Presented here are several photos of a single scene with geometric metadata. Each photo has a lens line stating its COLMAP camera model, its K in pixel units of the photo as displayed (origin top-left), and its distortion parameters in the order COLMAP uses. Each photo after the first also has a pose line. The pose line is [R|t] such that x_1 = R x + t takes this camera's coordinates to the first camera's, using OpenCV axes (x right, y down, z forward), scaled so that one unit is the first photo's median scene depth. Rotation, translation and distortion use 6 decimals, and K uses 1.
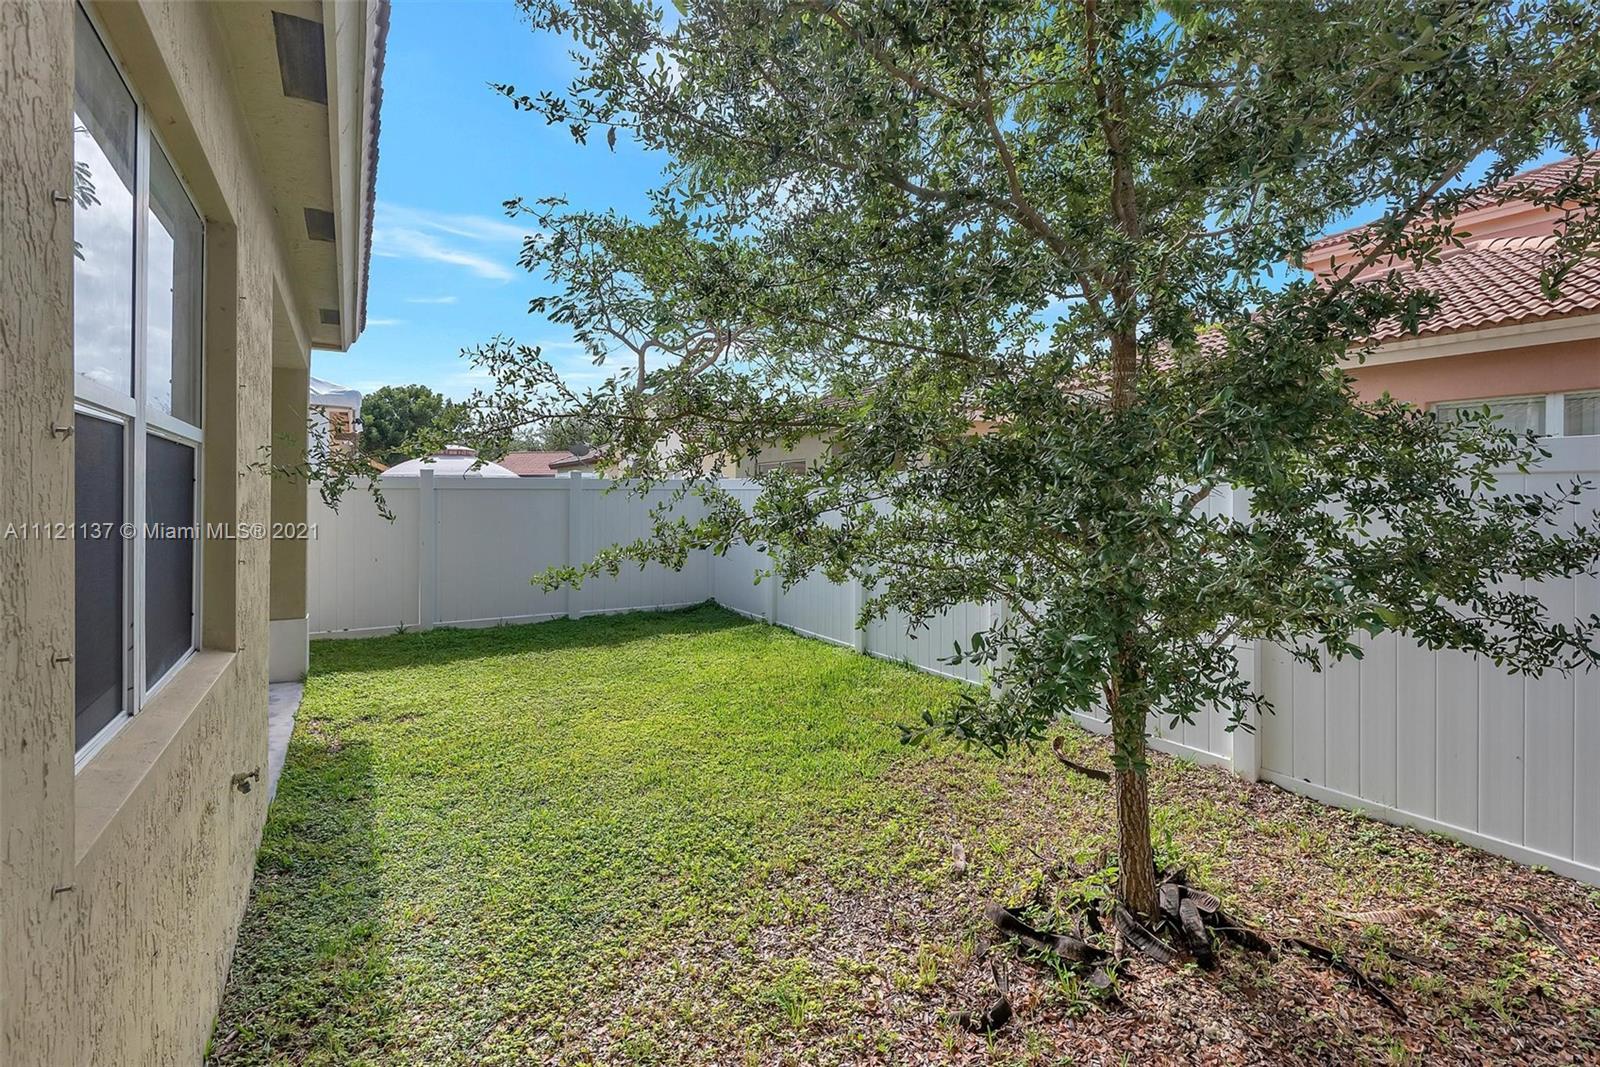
lens RADIAL K [[774.8, 0, 810.4], [0, 774.8, 508.0], [0, 0, 1]] dist [0.027662, -0.020908]
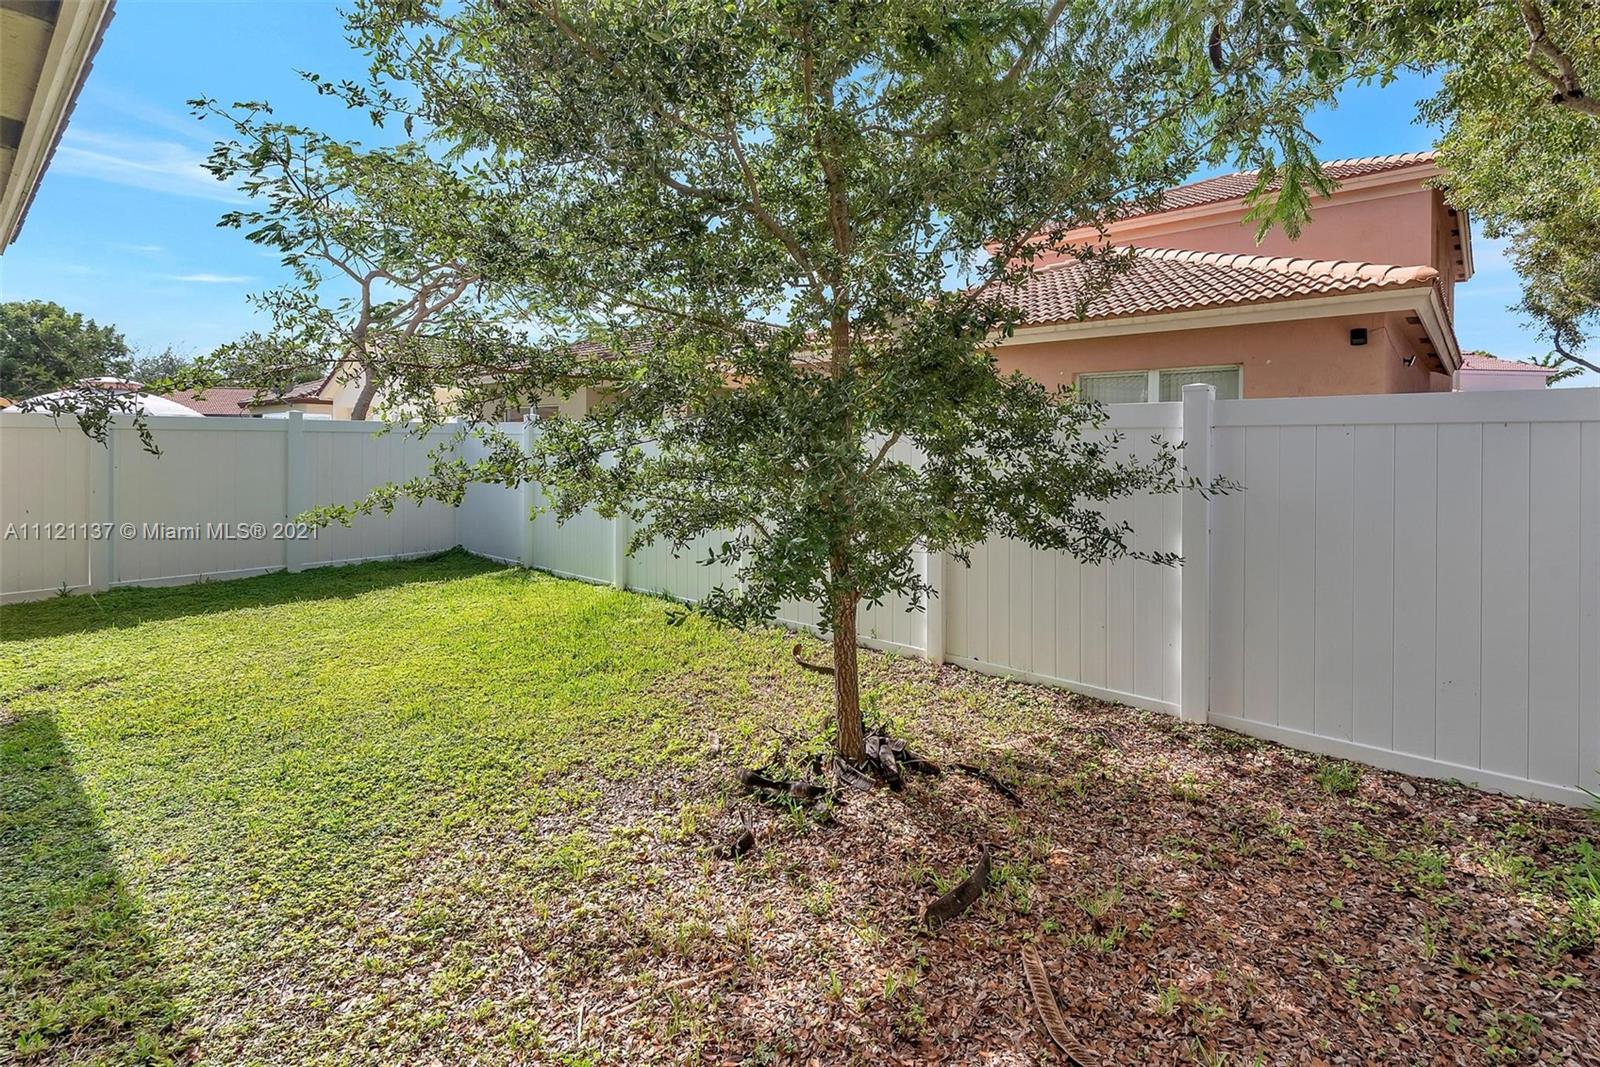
lens RADIAL K [[735.5, 0, 855.6], [0, 735.5, 468.3], [0, 0, 1]] dist [0.026561, -0.013919]
pose [[0.928921, -0.005635, 0.370235, -0.030387], [-0.001339, 0.999827, 0.018577, 0.006096], [-0.370275, -0.017752, 0.928753, -0.156097]]
